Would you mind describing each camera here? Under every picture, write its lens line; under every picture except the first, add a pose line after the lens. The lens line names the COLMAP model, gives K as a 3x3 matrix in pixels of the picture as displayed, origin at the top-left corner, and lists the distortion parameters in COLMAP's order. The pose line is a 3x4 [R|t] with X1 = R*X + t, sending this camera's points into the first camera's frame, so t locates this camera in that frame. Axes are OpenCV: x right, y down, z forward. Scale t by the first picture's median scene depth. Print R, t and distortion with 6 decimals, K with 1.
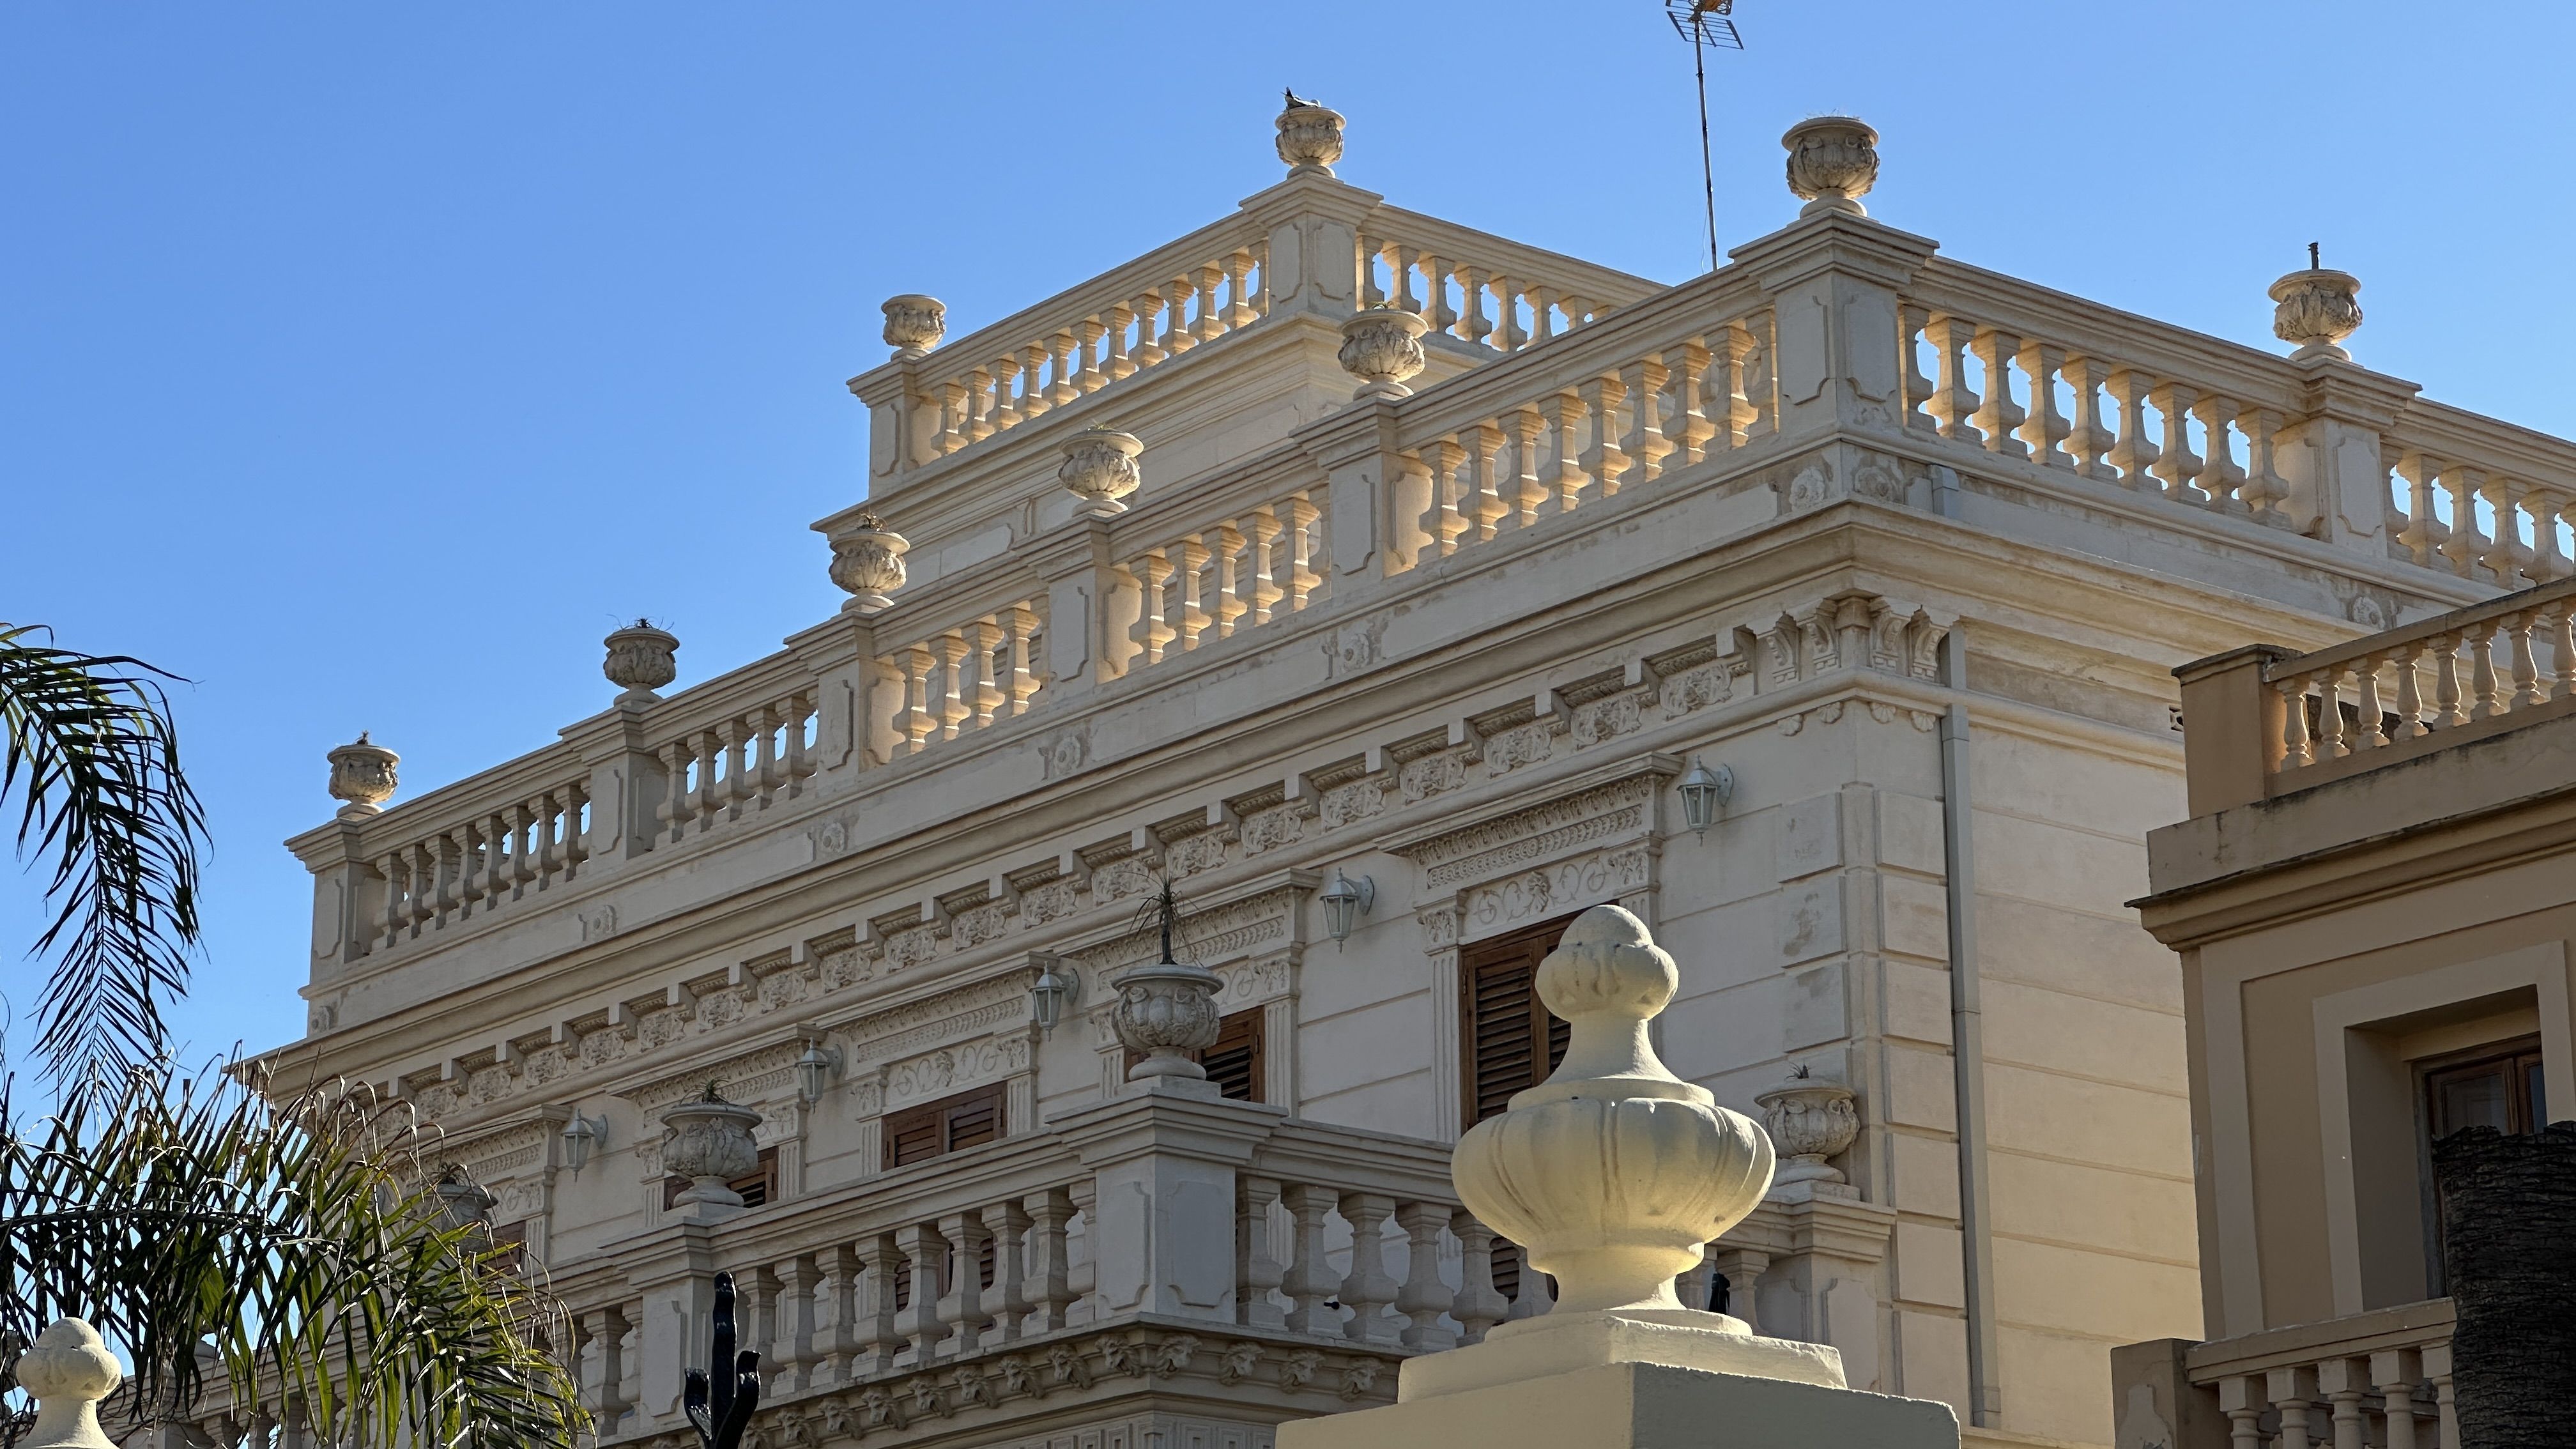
lens RADIAL K [[5755.5, 0, 1288.0], [0, 5755.5, 724.5], [0, 0, 1]] dist [0.041592, 0.171470]
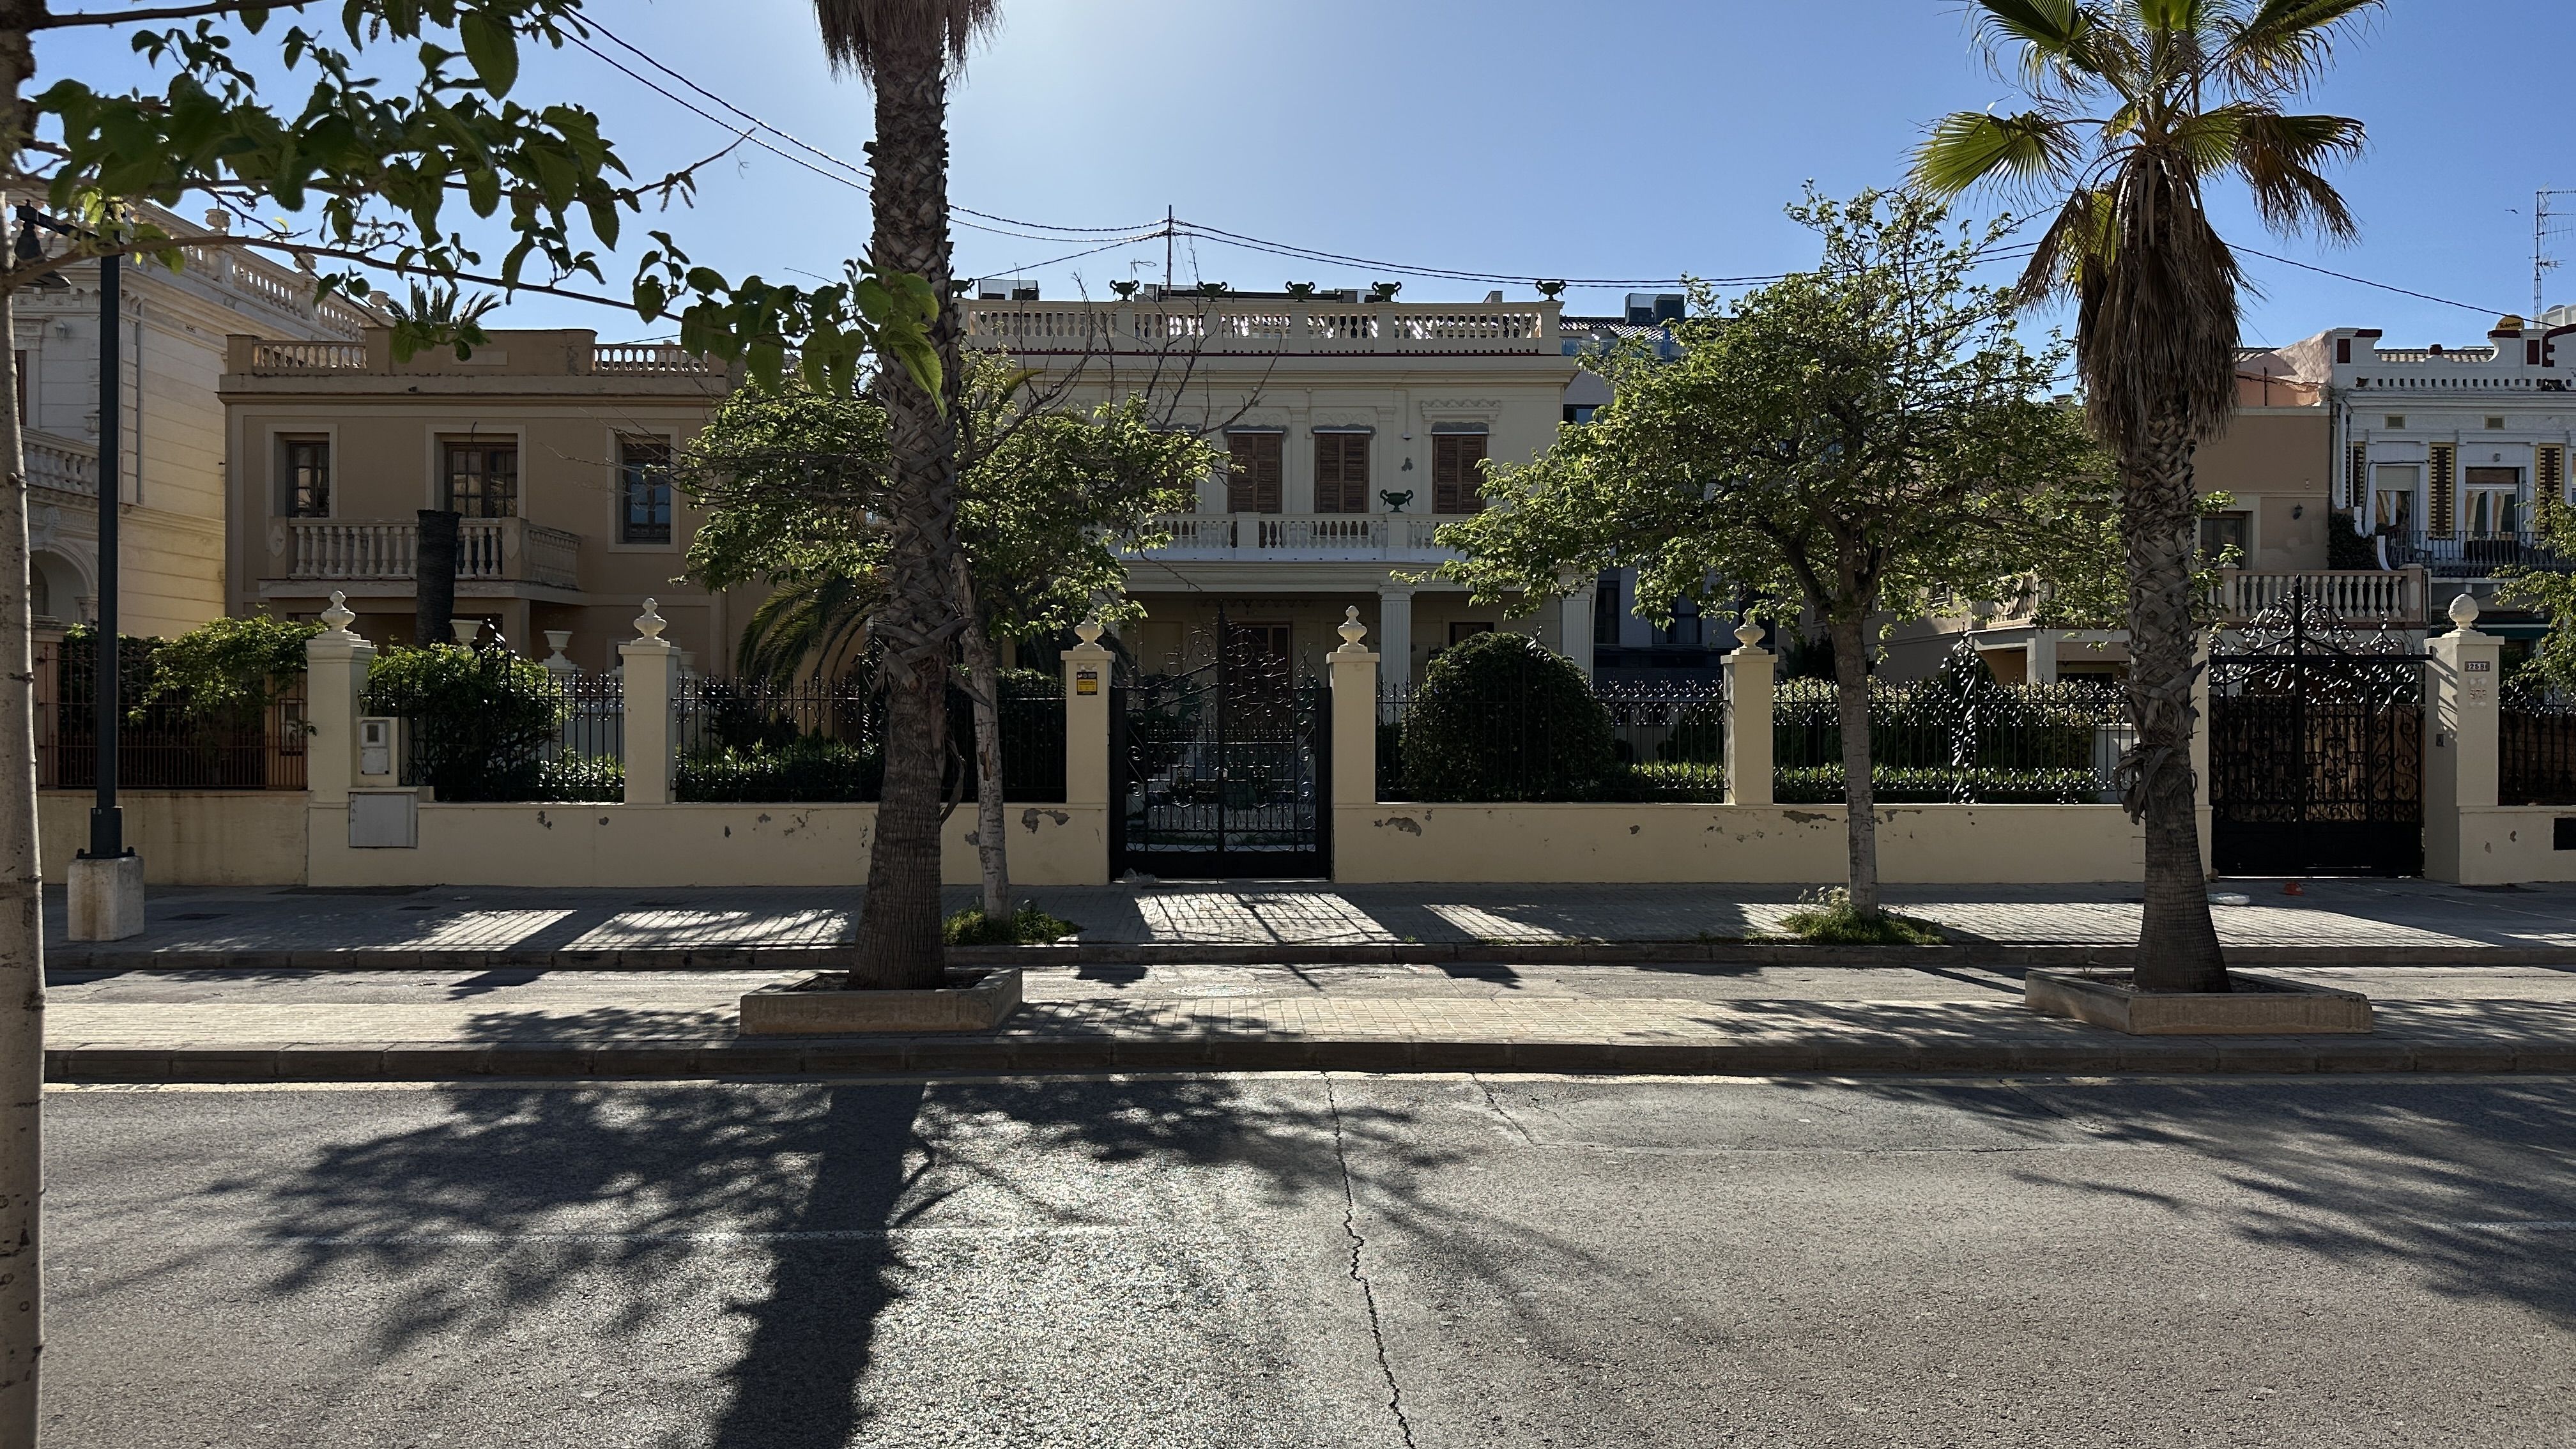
lens RADIAL K [[1785.5, 0, 1287.2], [0, 1785.5, 746.6], [0, 0, 1]] dist [0.118072, -0.179185]
pose [[0.603673, 0.001780, 0.797230, -0.390778], [-0.228784, 0.958323, 0.171099, -0.112932], [-0.763699, -0.285681, 0.578921, -0.391257]]
